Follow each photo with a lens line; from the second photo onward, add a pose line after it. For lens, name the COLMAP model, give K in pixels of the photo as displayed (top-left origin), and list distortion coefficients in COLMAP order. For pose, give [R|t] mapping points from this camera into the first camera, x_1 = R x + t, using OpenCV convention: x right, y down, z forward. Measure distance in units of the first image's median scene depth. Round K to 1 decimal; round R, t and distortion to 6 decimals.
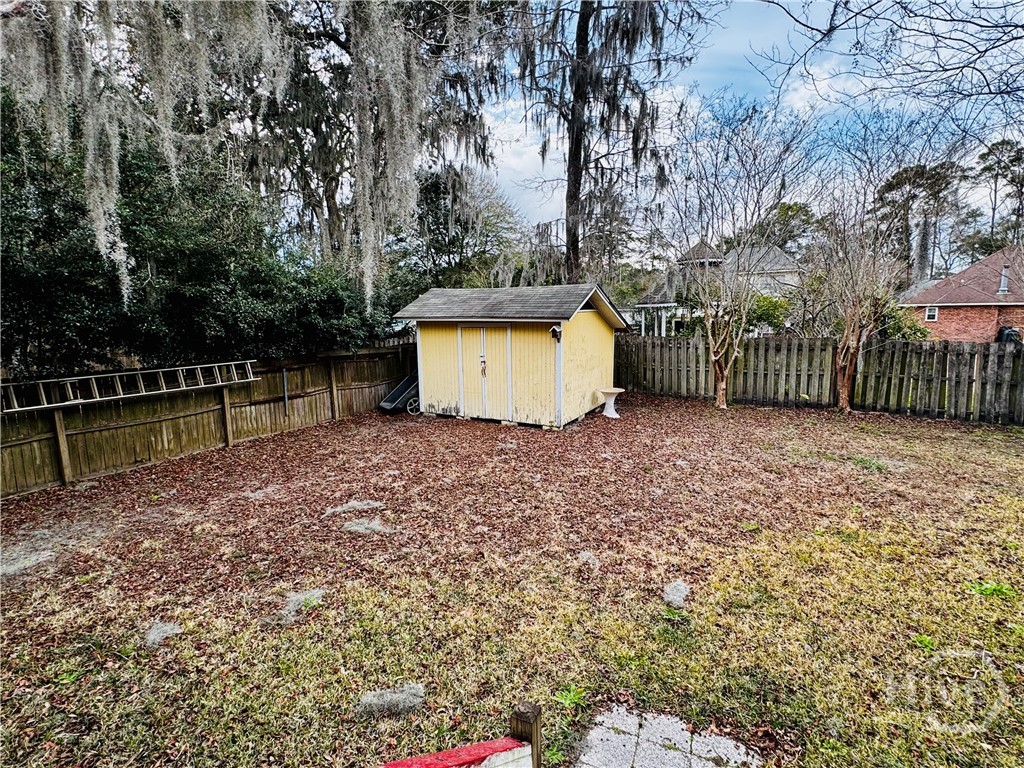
lens RADIAL K [[507.9, 0, 514.5], [0, 507.9, 386.9], [0, 0, 1]] dist [-0.001143, -0.000240]
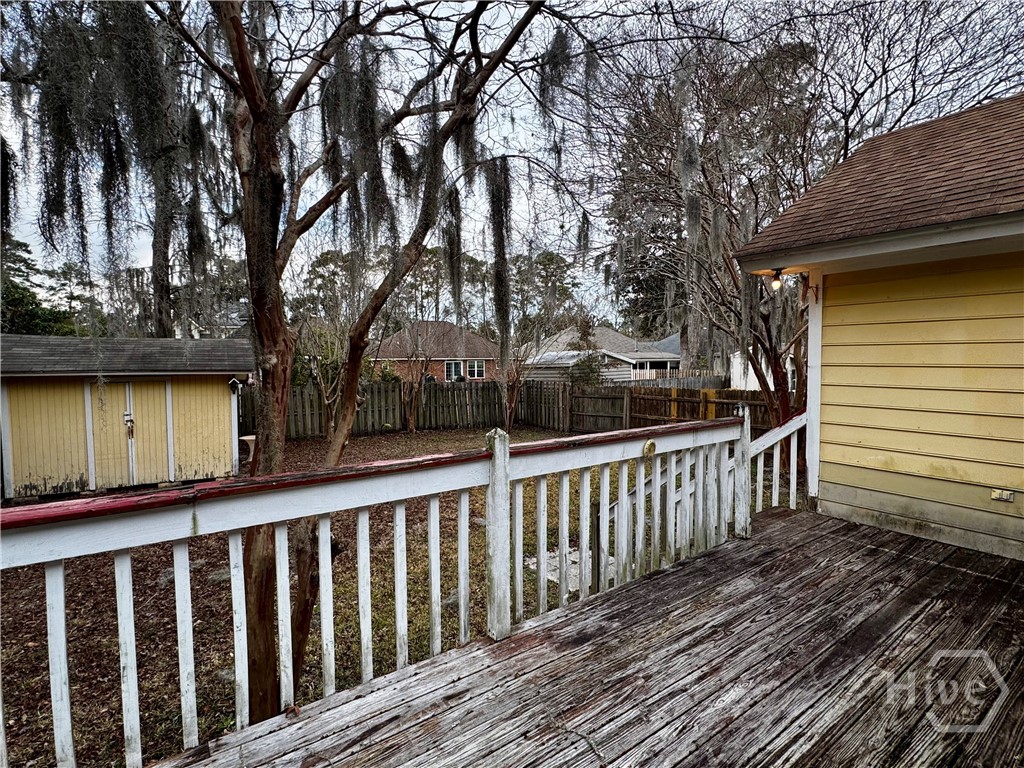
lens RADIAL K [[507.9, 0, 514.5], [0, 507.9, 386.9], [0, 0, 1]] dist [-0.001143, -0.000240]
pose [[0.523928, -0.037110, 0.850954, -0.409239], [0.123036, 0.991870, -0.032497, 0.002815], [-0.842829, 0.121724, 0.524235, -0.028547]]
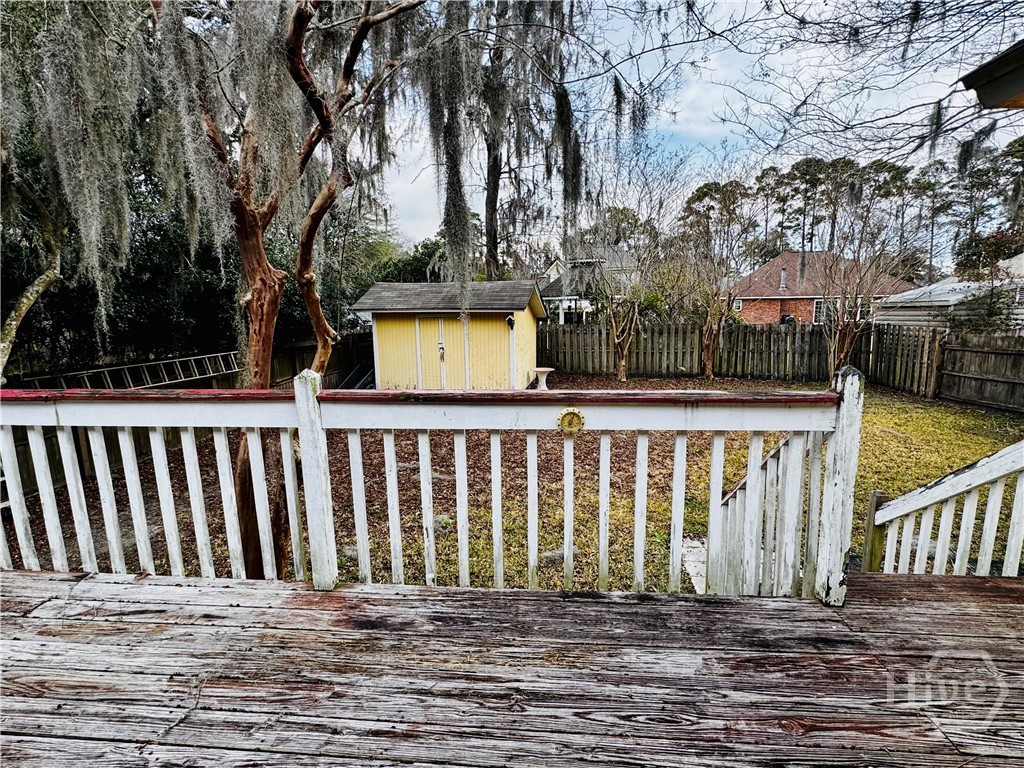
lens RADIAL K [[507.9, 0, 514.5], [0, 507.9, 386.9], [0, 0, 1]] dist [-0.001143, -0.000240]
pose [[0.954982, -0.049893, 0.292437, -0.215579], [0.045760, 0.998733, 0.020960, 0.018308], [-0.293112, -0.006635, 0.956055, -0.116280]]
